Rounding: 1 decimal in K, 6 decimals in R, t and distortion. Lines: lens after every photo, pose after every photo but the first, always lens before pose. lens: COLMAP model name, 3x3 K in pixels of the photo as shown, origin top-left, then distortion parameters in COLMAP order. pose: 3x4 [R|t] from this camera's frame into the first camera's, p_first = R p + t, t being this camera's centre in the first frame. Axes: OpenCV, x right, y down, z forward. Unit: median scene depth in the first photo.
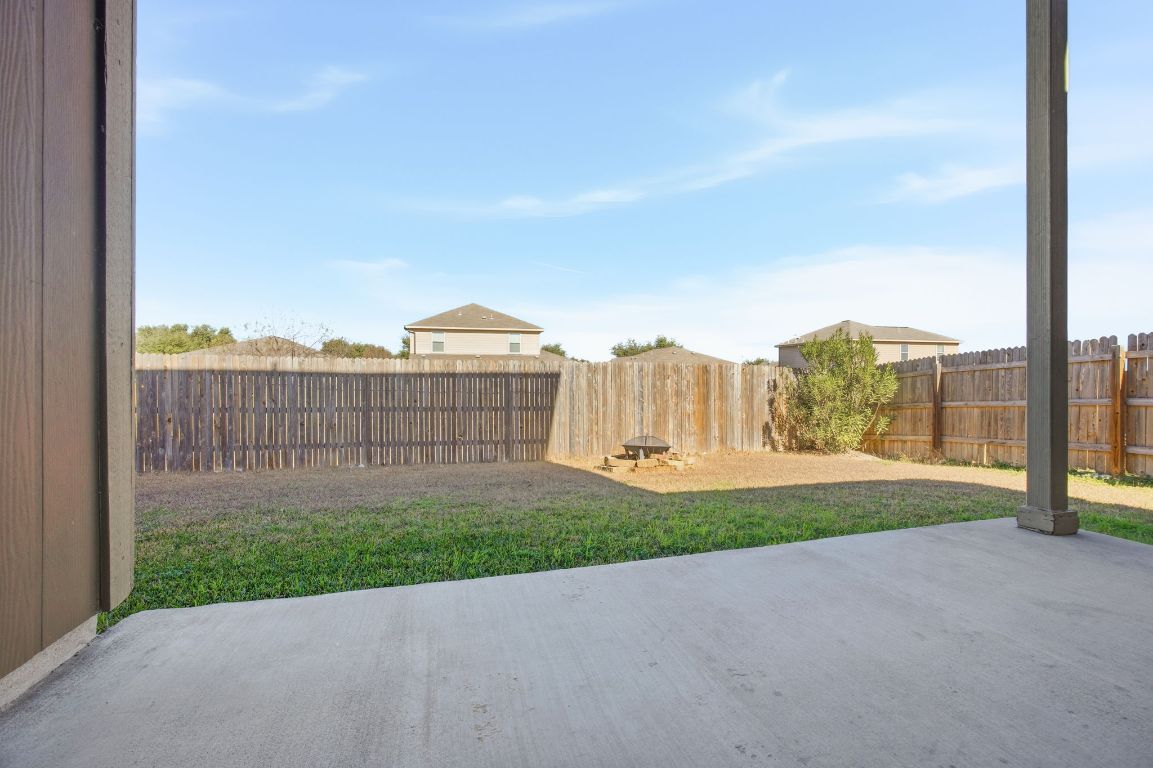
lens RADIAL K [[538.9, 0, 581.1], [0, 538.9, 384.7], [0, 0, 1]] dist [-0.029566, 0.012583]
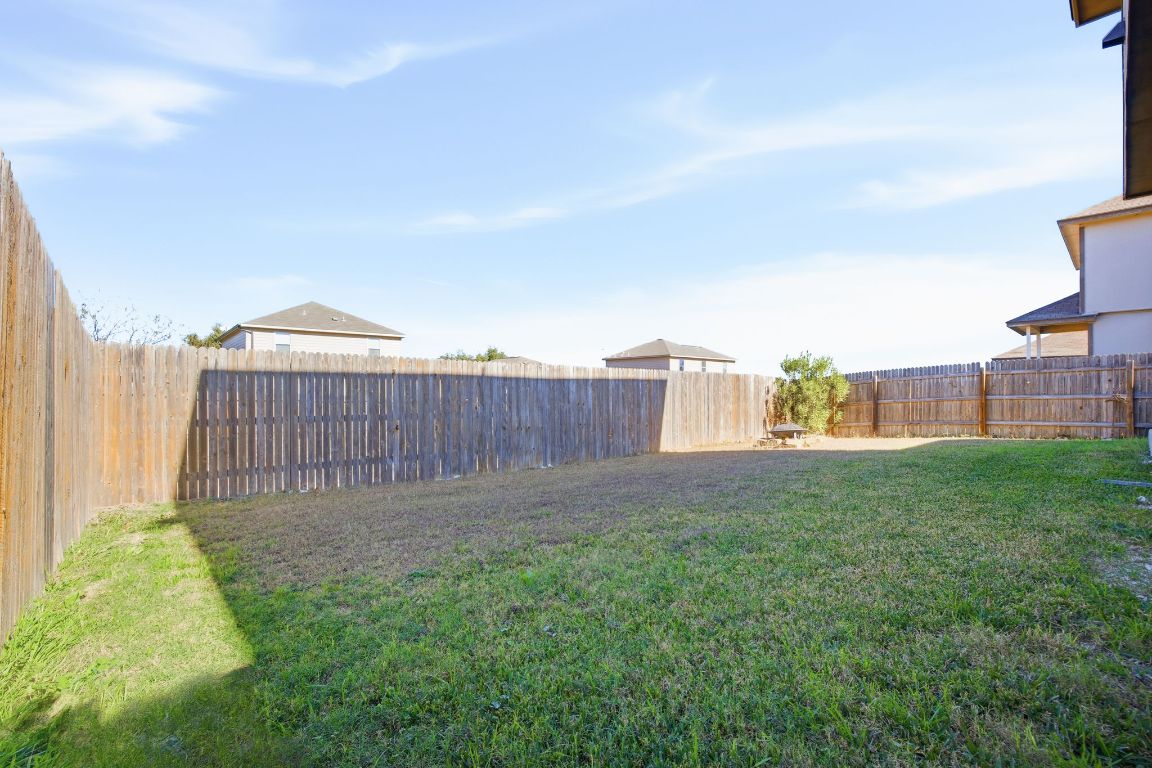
lens RADIAL K [[538.5, 0, 580.6], [0, 538.5, 384.7], [0, 0, 1]] dist [-0.029566, 0.012583]
pose [[0.877091, 0.003837, 0.480309, -0.806176], [0.004812, 0.999848, -0.016774, 0.008052], [-0.480300, 0.017023, 0.876939, 0.024116]]
